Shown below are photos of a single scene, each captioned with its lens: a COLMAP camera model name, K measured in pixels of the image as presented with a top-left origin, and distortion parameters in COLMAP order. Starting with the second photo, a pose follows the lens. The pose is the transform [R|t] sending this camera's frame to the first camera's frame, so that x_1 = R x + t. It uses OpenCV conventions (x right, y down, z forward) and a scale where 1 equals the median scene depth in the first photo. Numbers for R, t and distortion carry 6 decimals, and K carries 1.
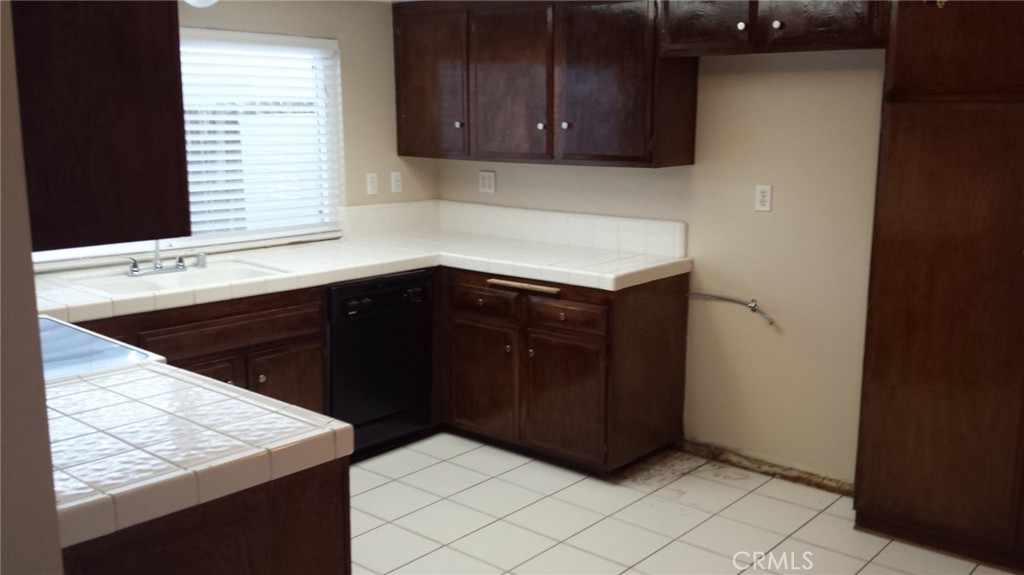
lens RADIAL K [[946.7, 0, 517.1], [0, 946.7, 292.6], [0, 0, 1]] dist [0.170993, -0.402558]
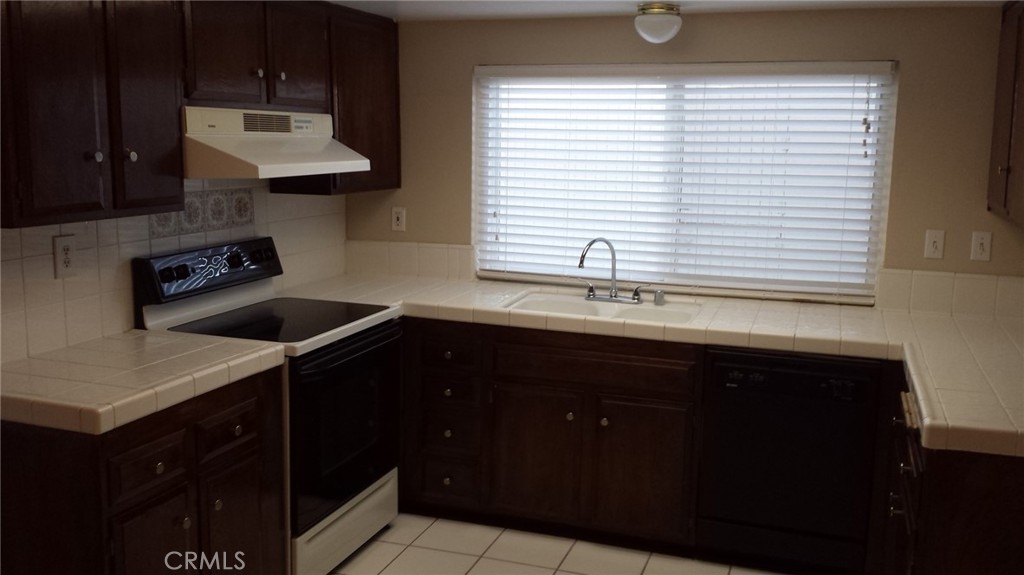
lens RADIAL K [[946.7, 0, 517.1], [0, 946.7, 292.6], [0, 0, 1]] dist [0.170993, -0.402558]
pose [[0.368587, 0.151691, -0.917133, 0.516915], [-0.187408, 0.978465, 0.086517, -0.096027], [0.910506, 0.139989, 0.389077, 0.481910]]
